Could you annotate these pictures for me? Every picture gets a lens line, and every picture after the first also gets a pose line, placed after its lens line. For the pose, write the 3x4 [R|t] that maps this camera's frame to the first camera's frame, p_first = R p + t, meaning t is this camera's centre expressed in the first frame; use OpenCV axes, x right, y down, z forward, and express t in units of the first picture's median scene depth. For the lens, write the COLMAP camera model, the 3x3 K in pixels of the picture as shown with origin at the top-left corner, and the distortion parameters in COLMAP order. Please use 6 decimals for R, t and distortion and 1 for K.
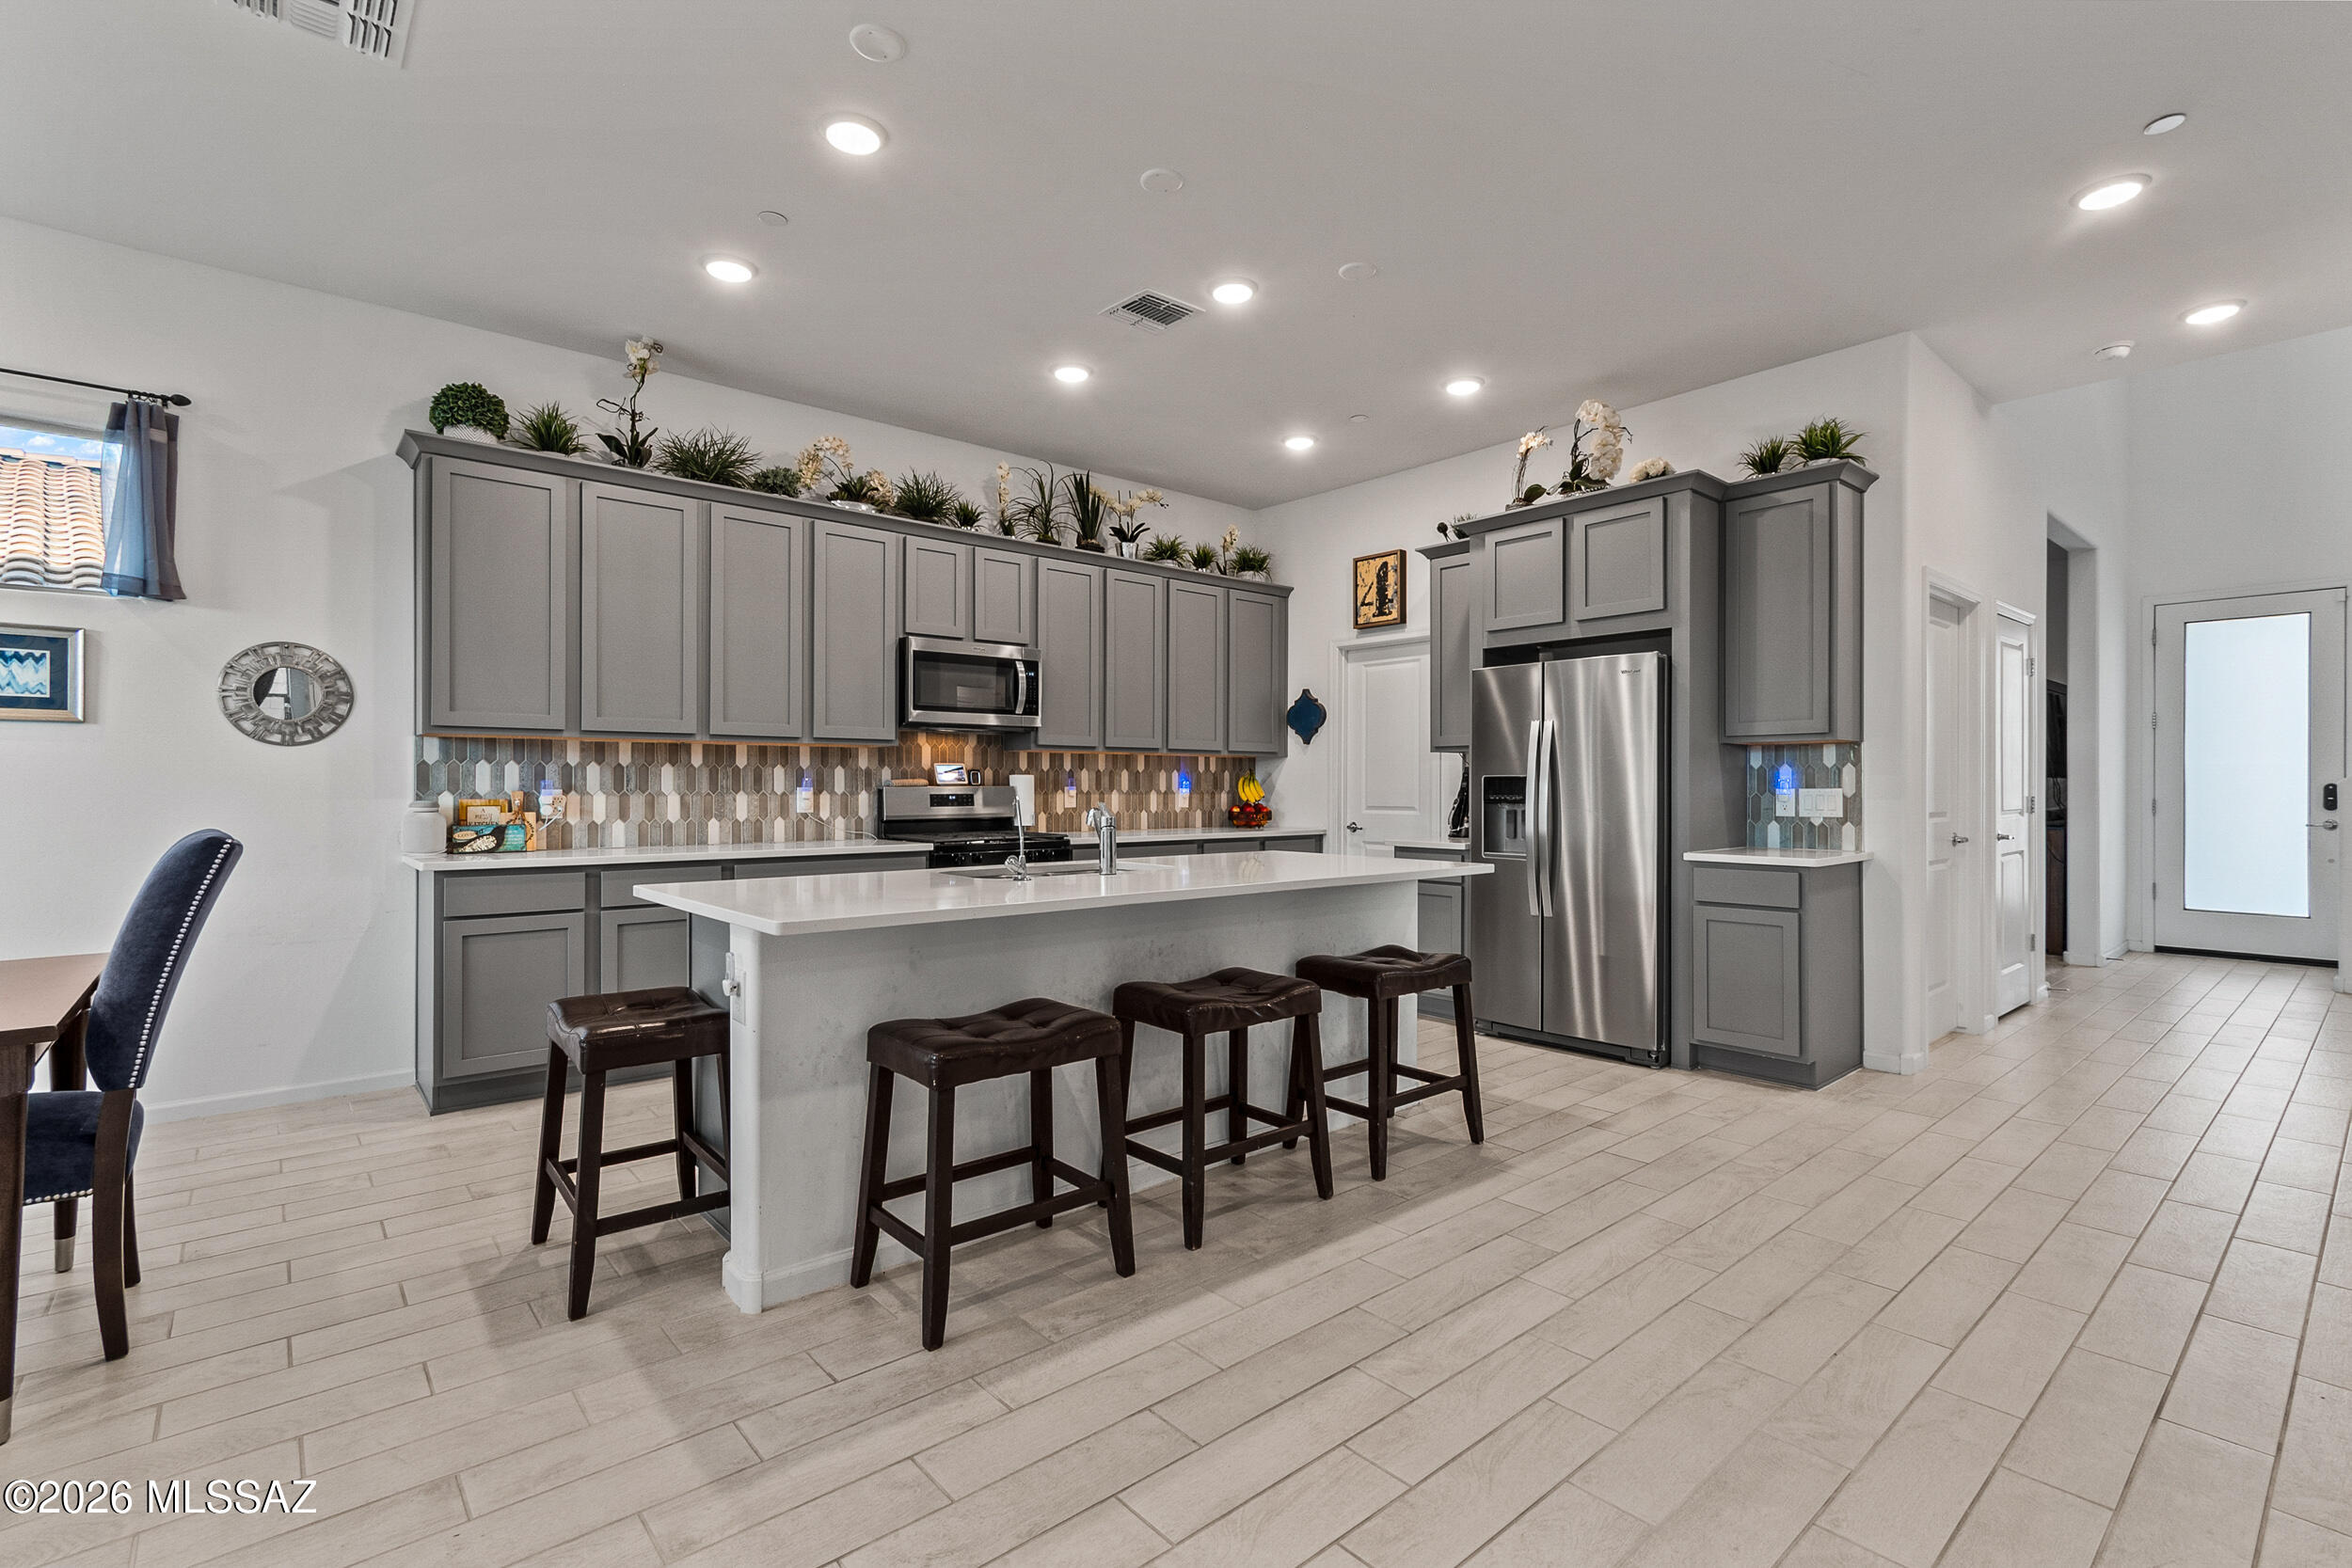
lens RADIAL K [[1070.2, 0, 1191.9], [0, 1070.2, 785.0], [0, 0, 1]] dist [0.001752, 0.000178]
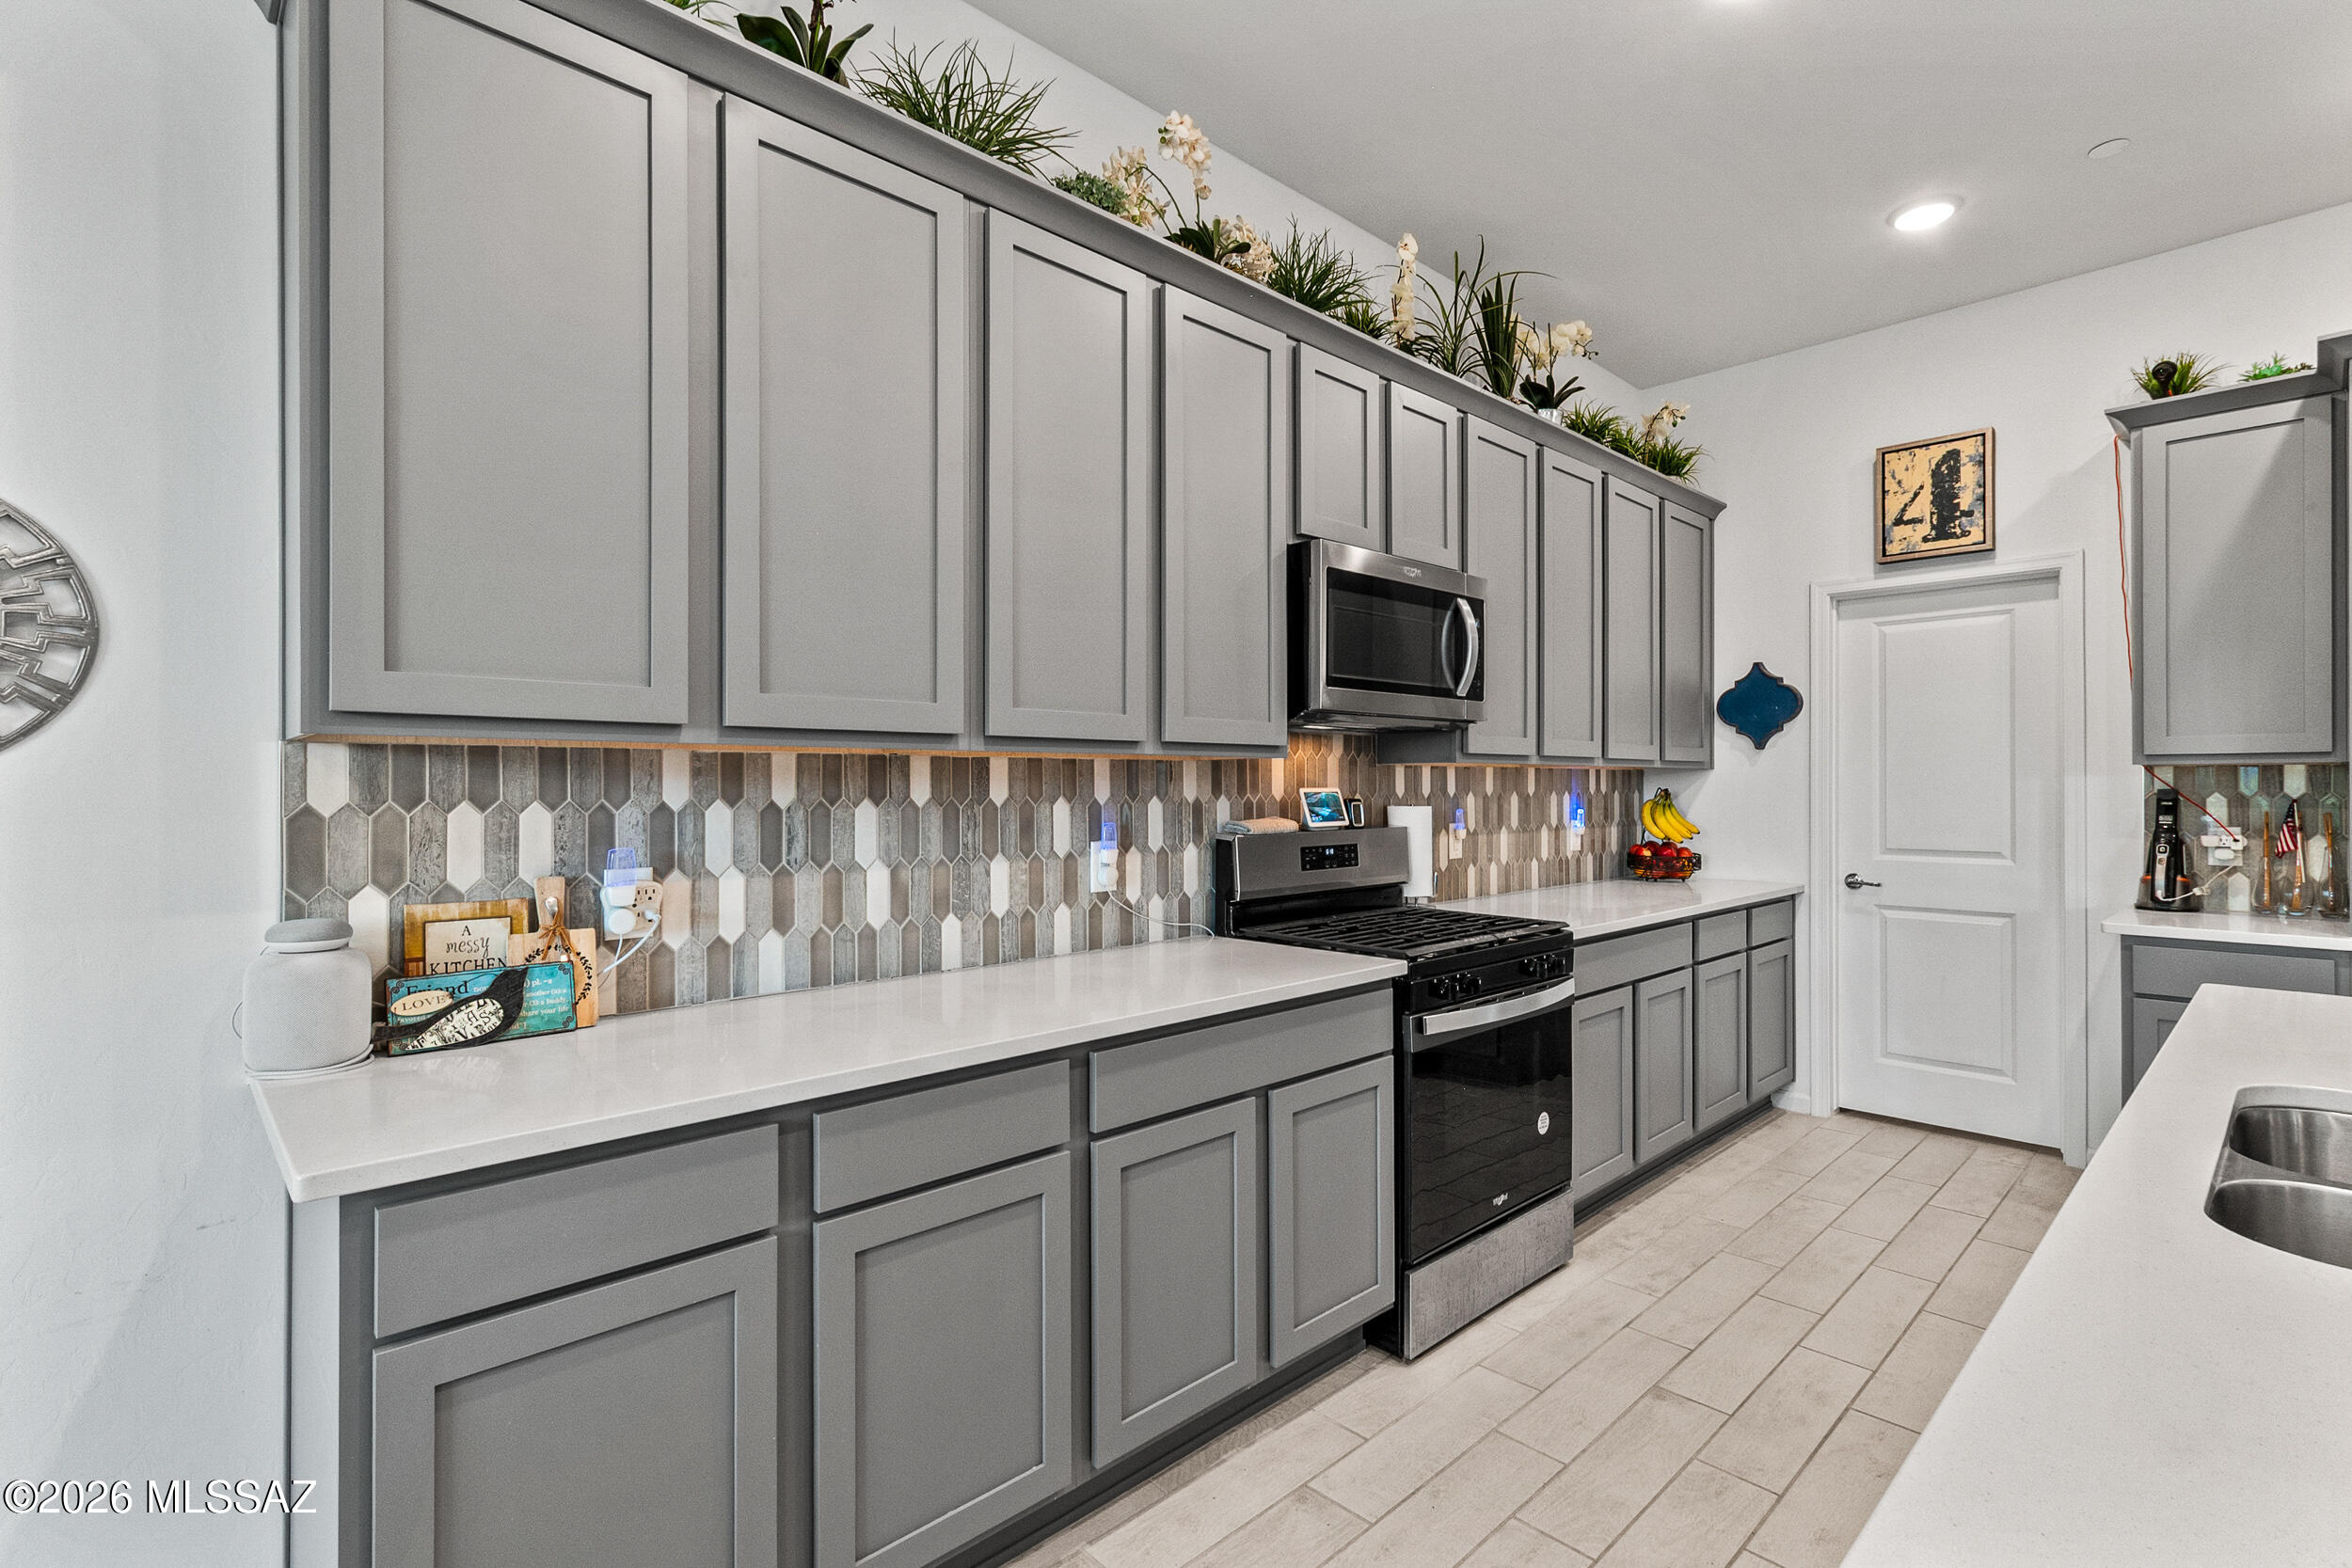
lens RADIAL K [[1088.5, 0, 1186.1], [0, 1088.5, 785.9], [0, 0, 1]] dist [0.002644, 0.000462]
pose [[0.998786, -0.003137, 0.049155, -0.351789], [0.003071, 0.999994, 0.001413, -0.024467], [-0.049160, -0.001261, 0.998790, 0.495485]]
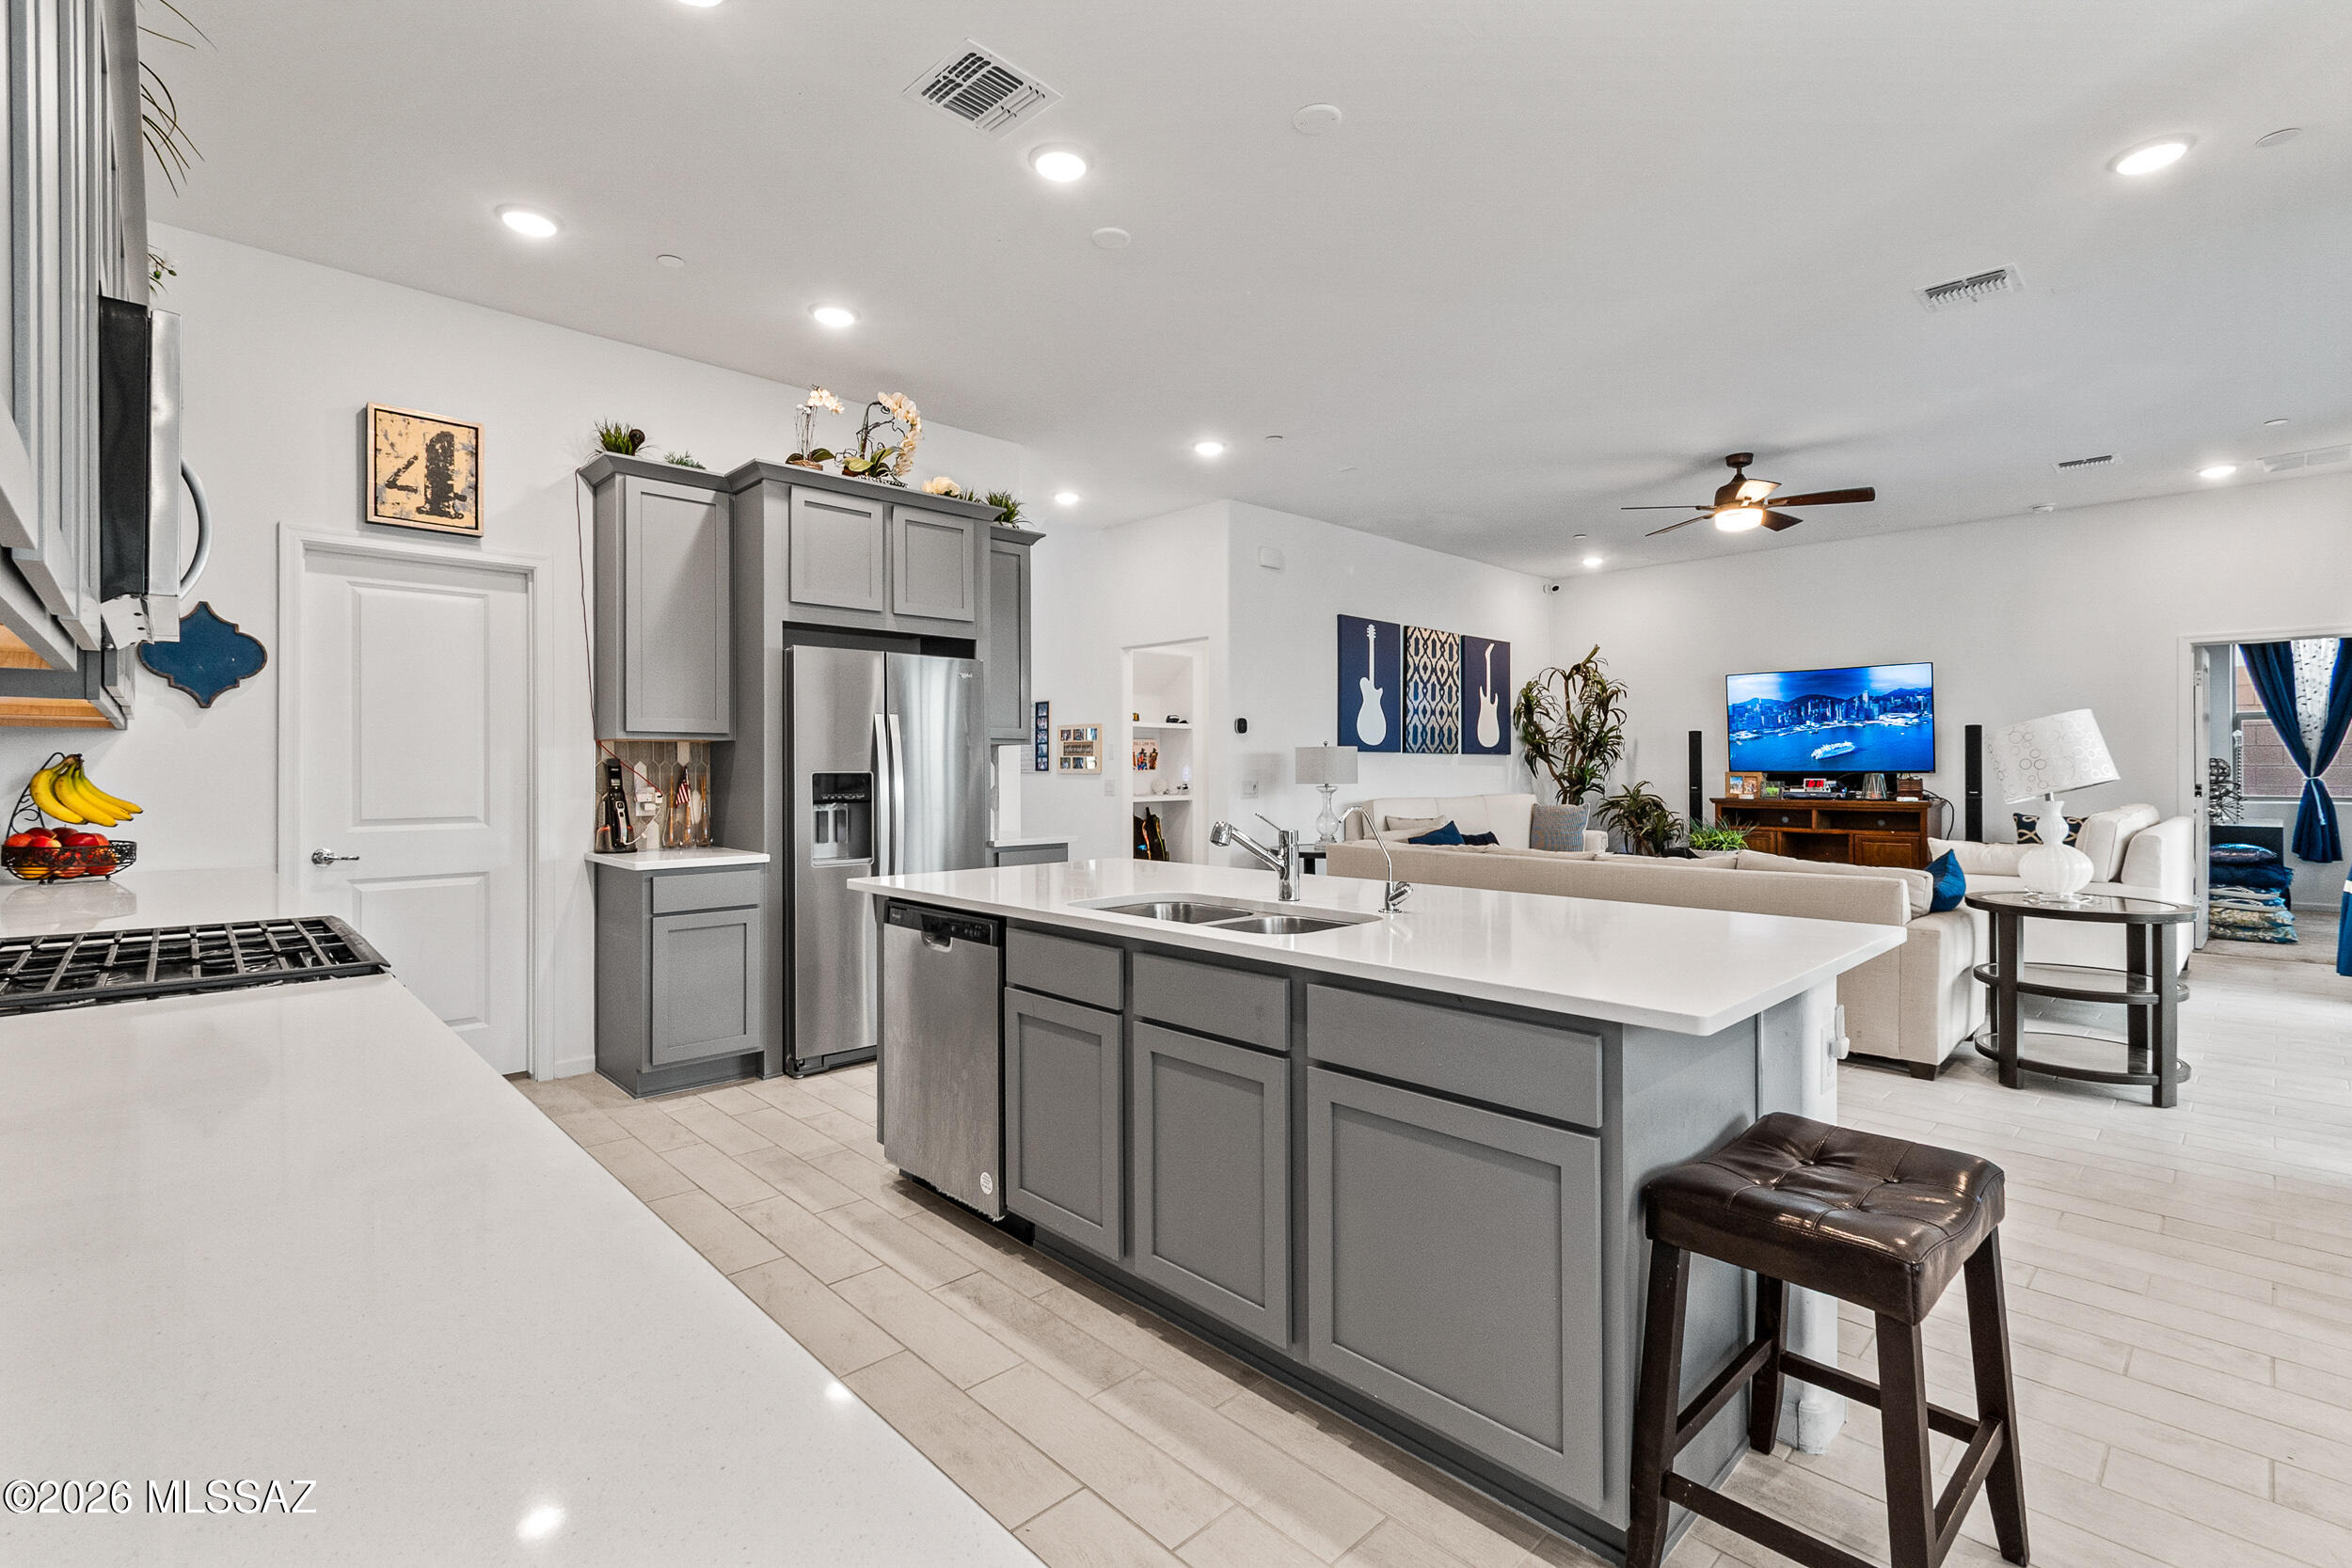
lens RADIAL K [[1049.4, 0, 1184.6], [0, 1049.4, 768.6], [0, 0, 1]] dist [0.002193, -0.001521]
pose [[-0.051812, 0.000079, 0.998657, -0.570627], [0.000227, 1.000000, -0.000067, -0.011347], [-0.998657, 0.000224, -0.051812, 0.733851]]
